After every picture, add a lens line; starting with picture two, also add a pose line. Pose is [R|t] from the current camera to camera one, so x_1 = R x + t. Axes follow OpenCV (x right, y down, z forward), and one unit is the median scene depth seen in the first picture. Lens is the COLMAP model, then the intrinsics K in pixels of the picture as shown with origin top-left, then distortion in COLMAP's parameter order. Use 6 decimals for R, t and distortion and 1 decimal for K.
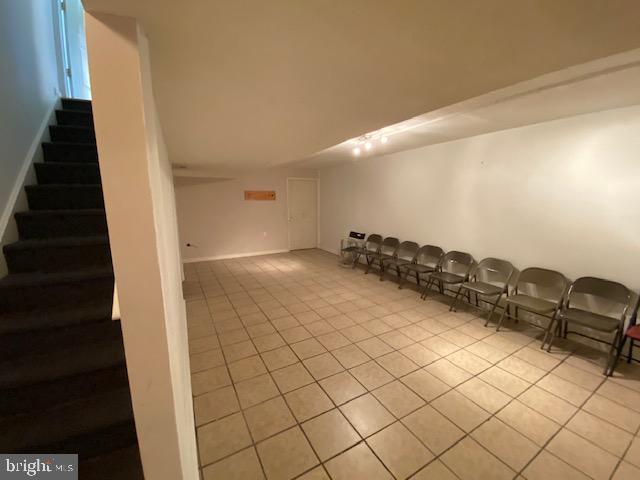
lens RADIAL K [[254.2, 0, 320.6], [0, 254.2, 237.2], [0, 0, 1]] dist [0.002559, -0.014278]
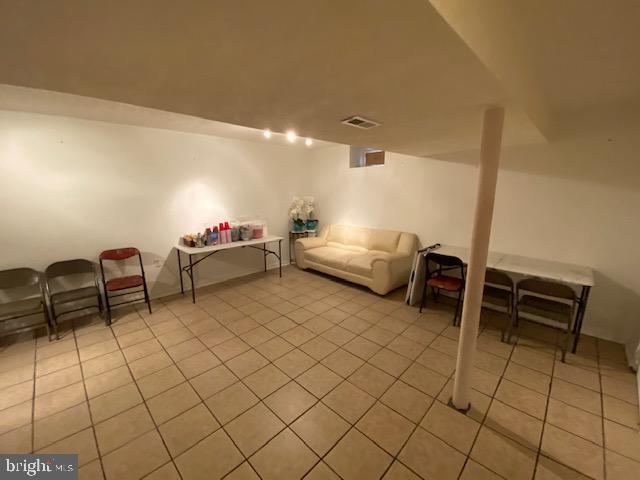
lens RADIAL K [[253.7, 0, 320.1], [0, 253.7, 243.5], [0, 0, 1]] dist [0.001321, -0.000018]
pose [[-0.306918, -0.204724, 0.929457, -0.344066], [0.126252, 0.959202, 0.252966, -0.064712], [-0.943325, 0.194985, -0.268549, 0.150754]]
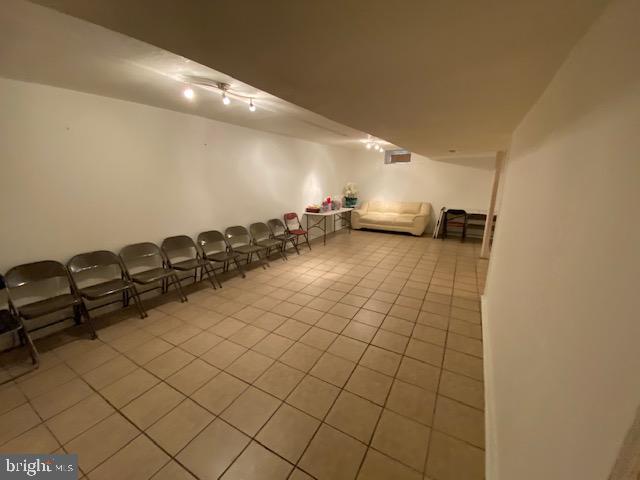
lens RADIAL K [[254.2, 0, 320.6], [0, 254.2, 237.2], [0, 0, 1]] dist [0.002559, -0.014278]
pose [[-0.536478, -0.178665, 0.824785, -0.776999], [0.122169, 0.950595, 0.285382, -0.224044], [-0.835025, 0.253864, -0.488146, 1.624706]]
